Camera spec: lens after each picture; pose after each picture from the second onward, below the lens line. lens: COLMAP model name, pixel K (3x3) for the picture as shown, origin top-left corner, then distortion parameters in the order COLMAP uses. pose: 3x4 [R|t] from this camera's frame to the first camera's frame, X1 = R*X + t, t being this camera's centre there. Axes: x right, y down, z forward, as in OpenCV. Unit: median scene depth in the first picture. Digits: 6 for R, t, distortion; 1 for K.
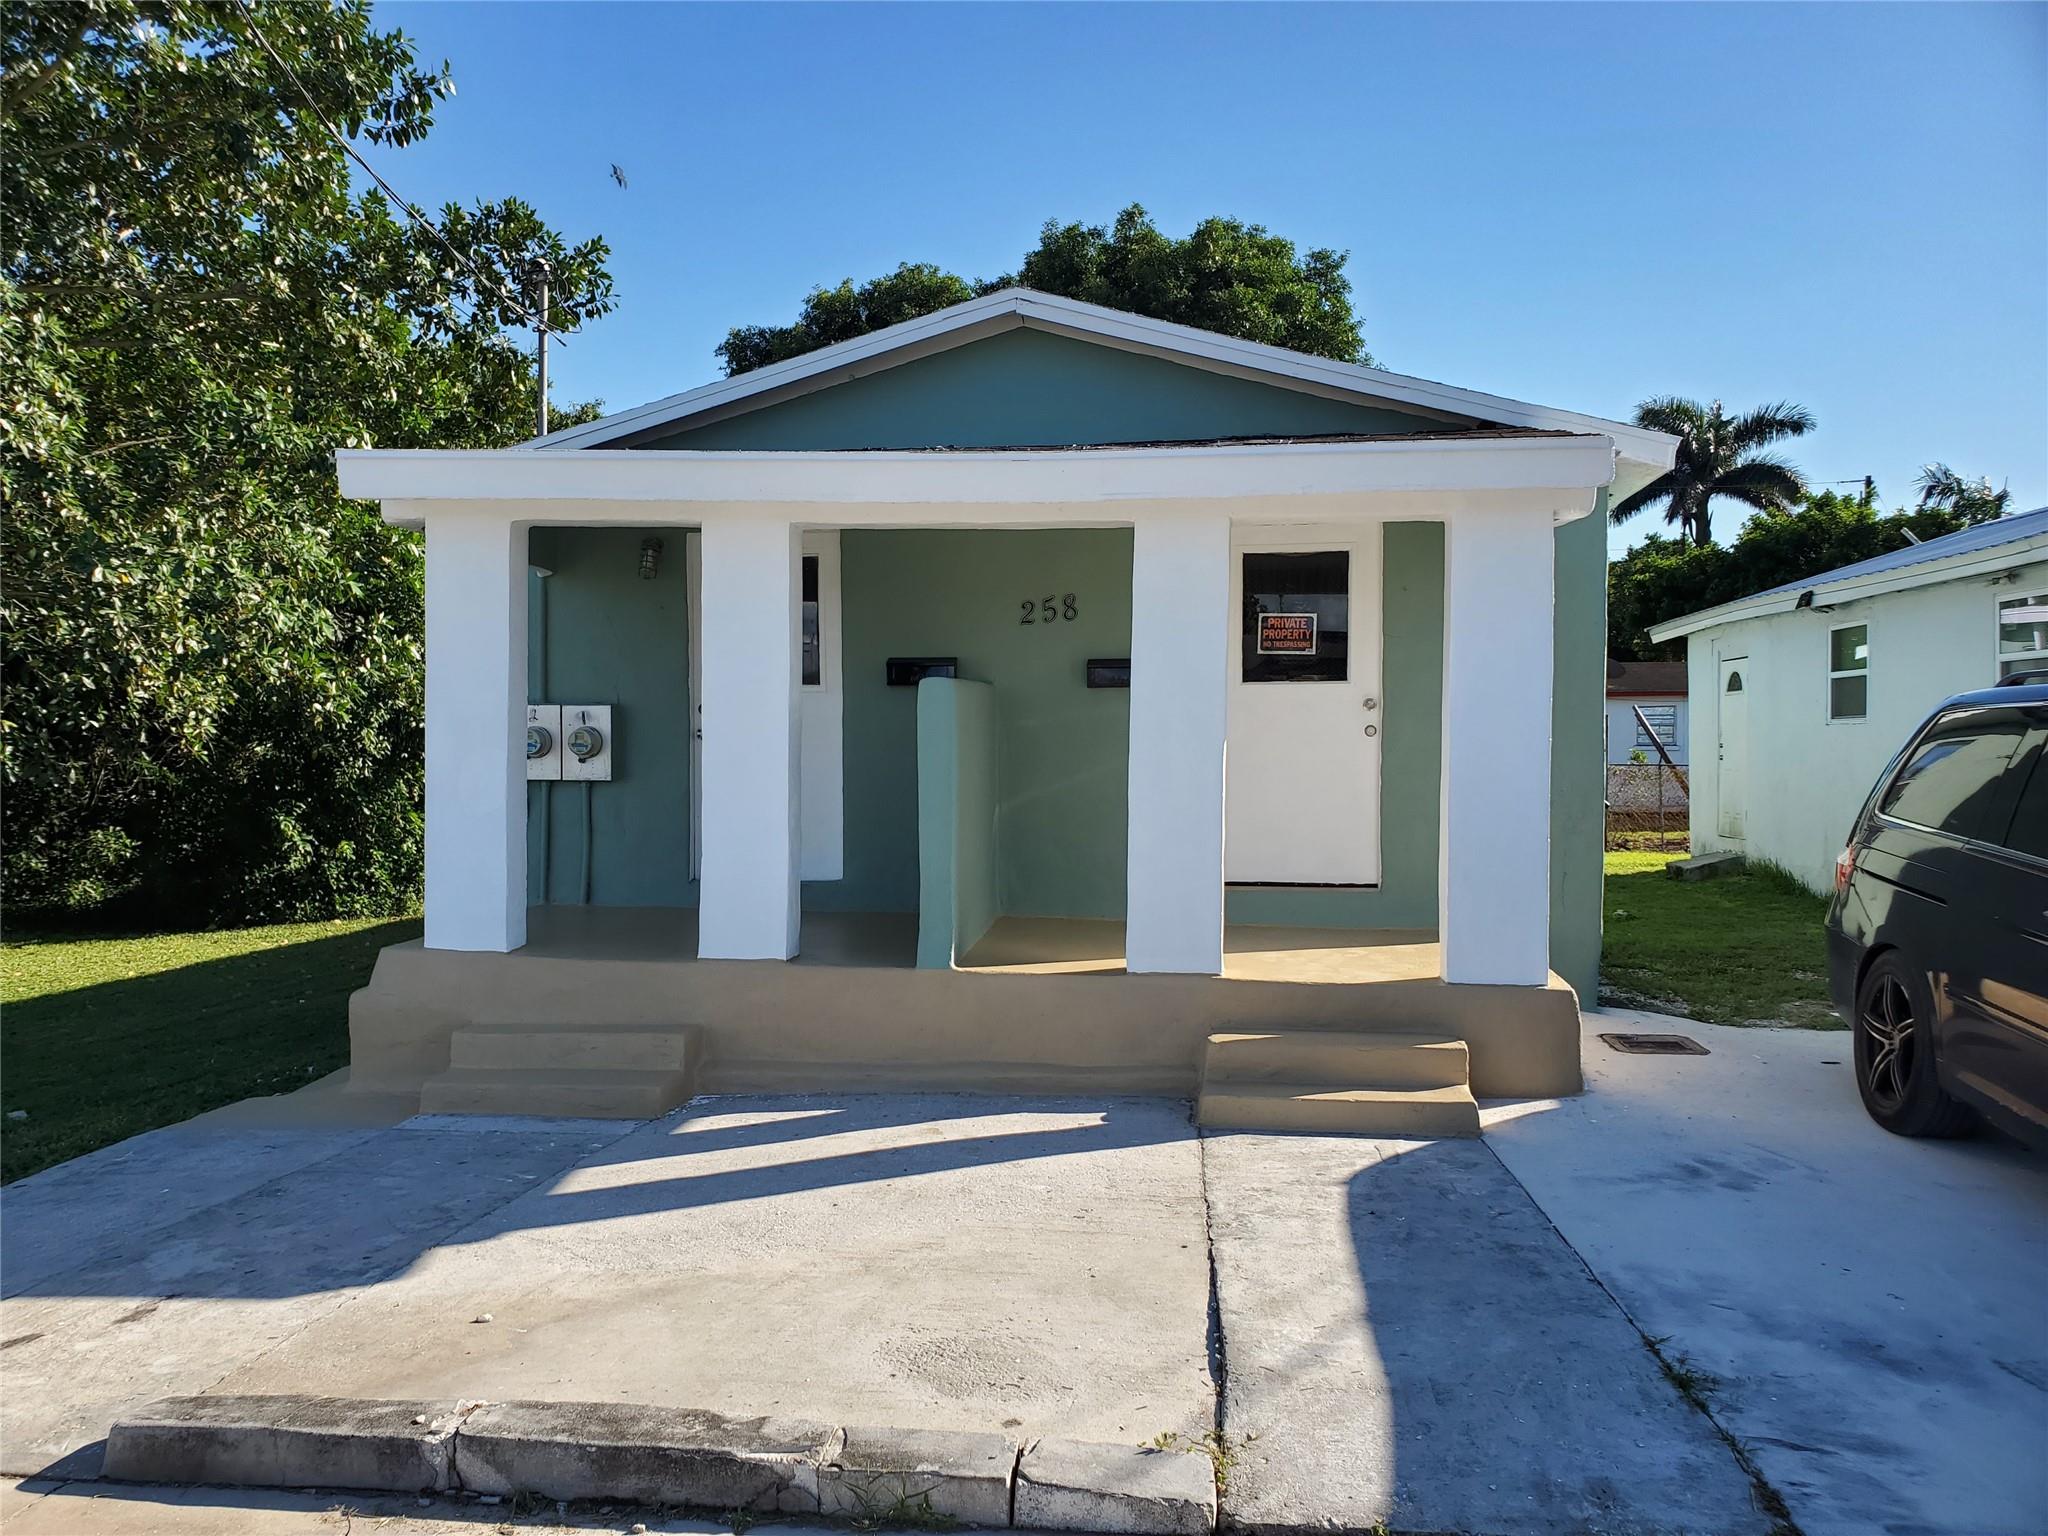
lens RADIAL K [[1593.0, 0, 961.5], [0, 1593.0, 768.8], [0, 0, 1]] dist [0.030242, -0.001182]
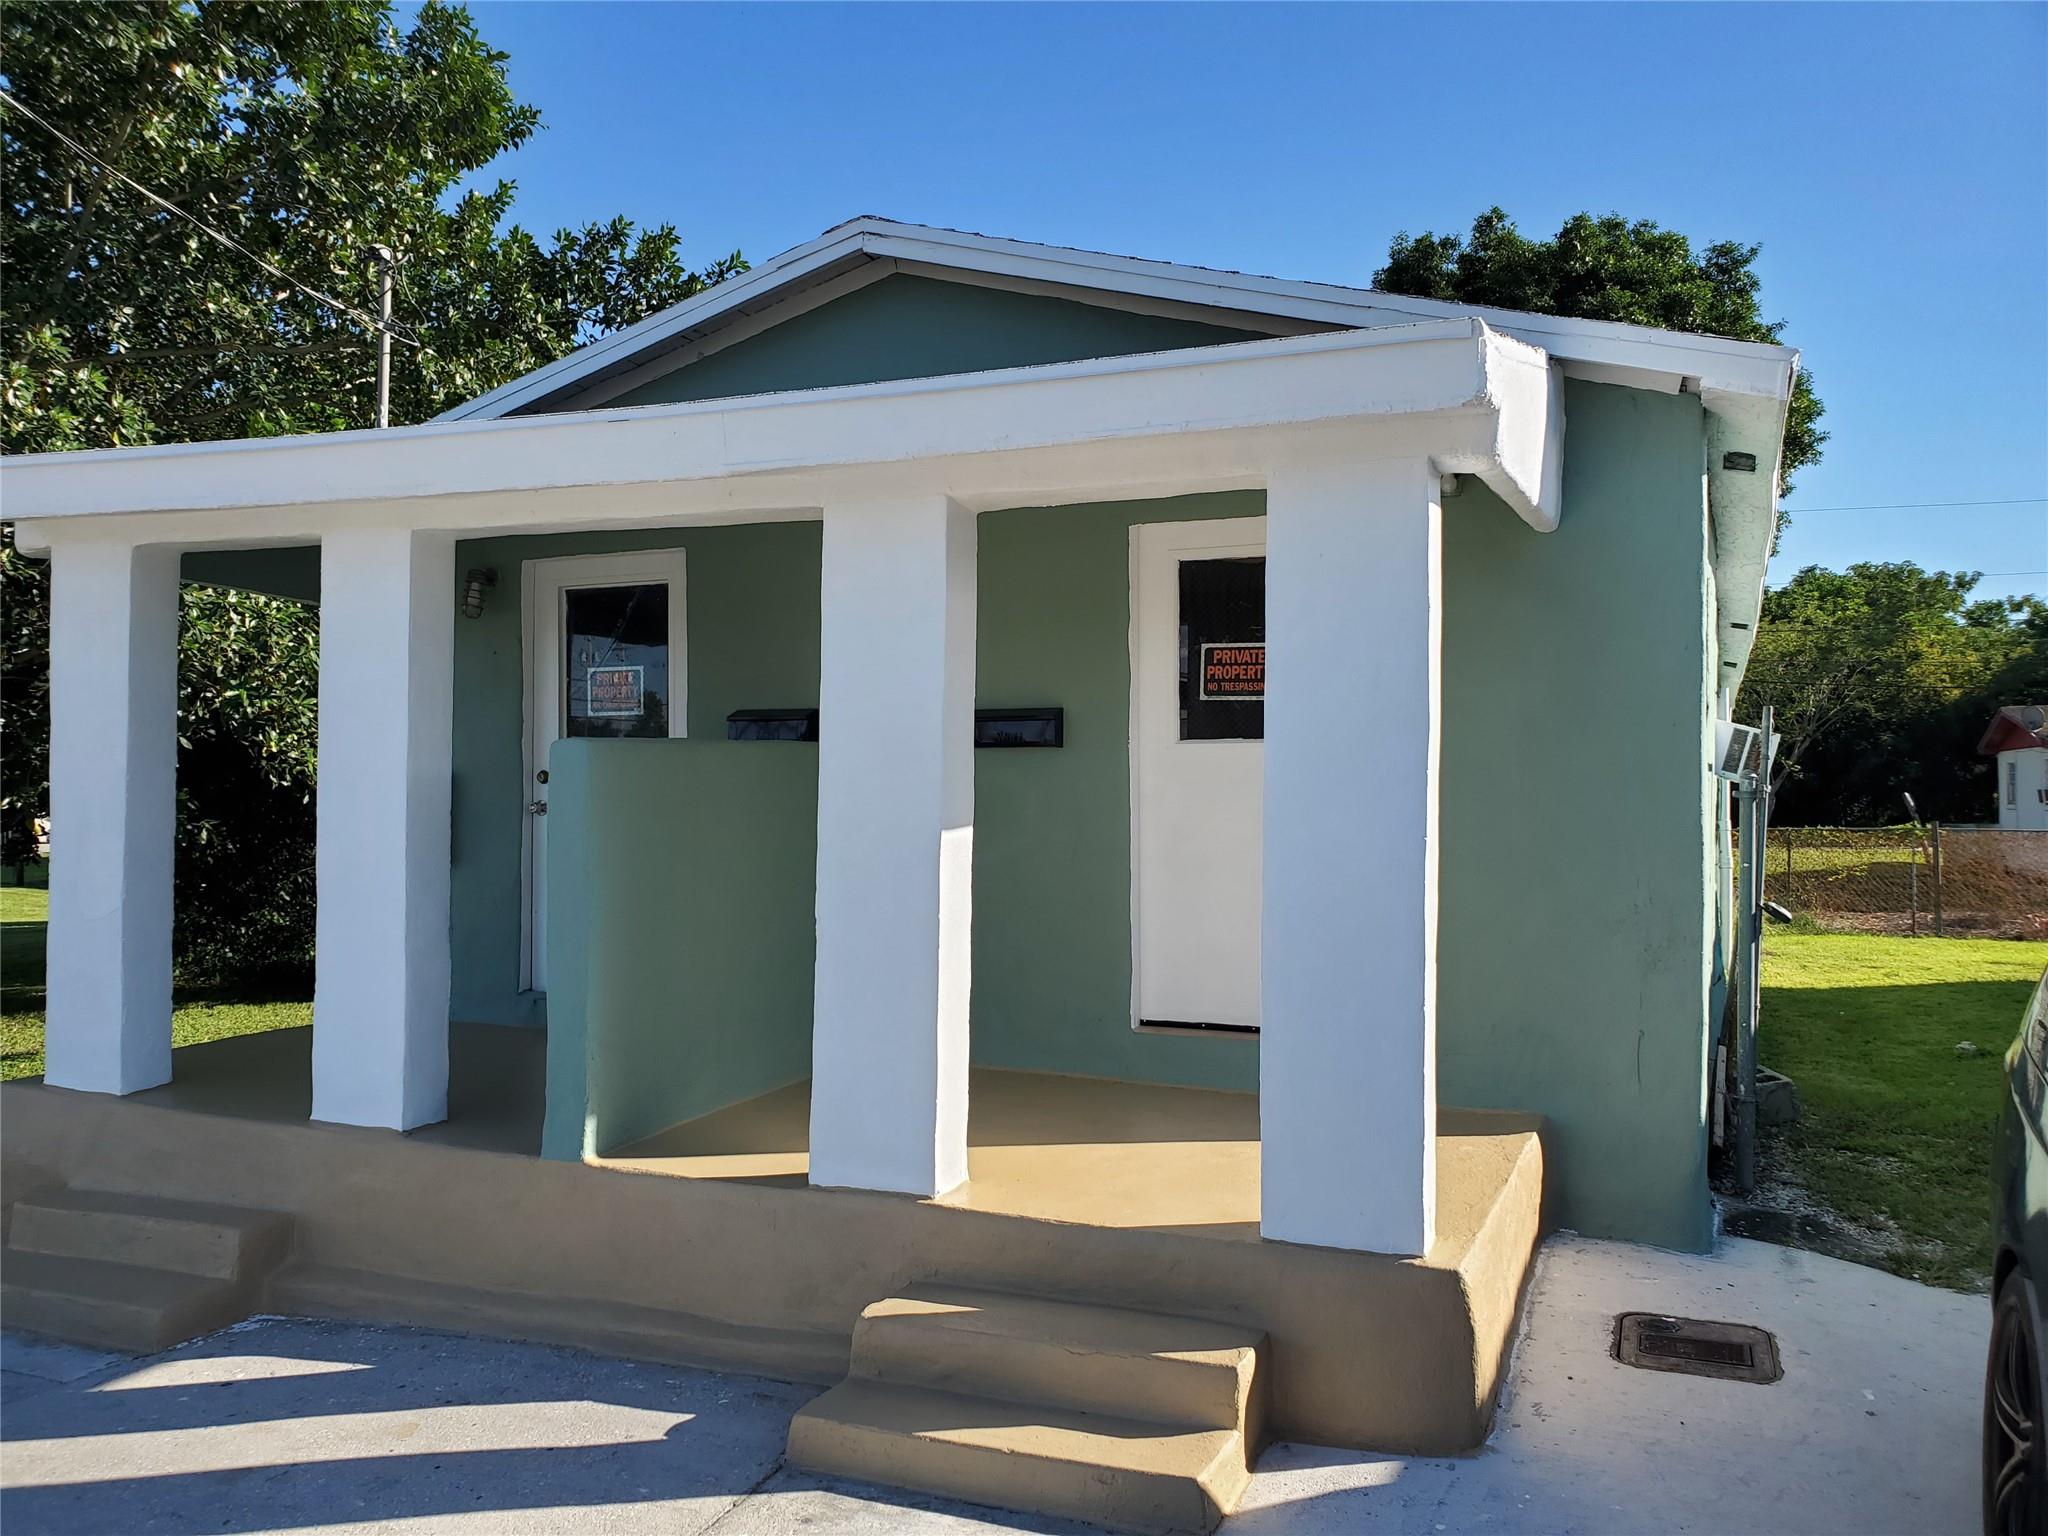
lens RADIAL K [[1610.7, 0, 984.1], [0, 1610.7, 790.0], [0, 0, 1]] dist [-0.005919, 0.119851]
pose [[0.973204, 0.003143, -0.229921, 0.245861], [-0.007505, 0.999808, -0.018100, -0.017930], [0.229820, 0.019340, 0.973041, 0.270713]]
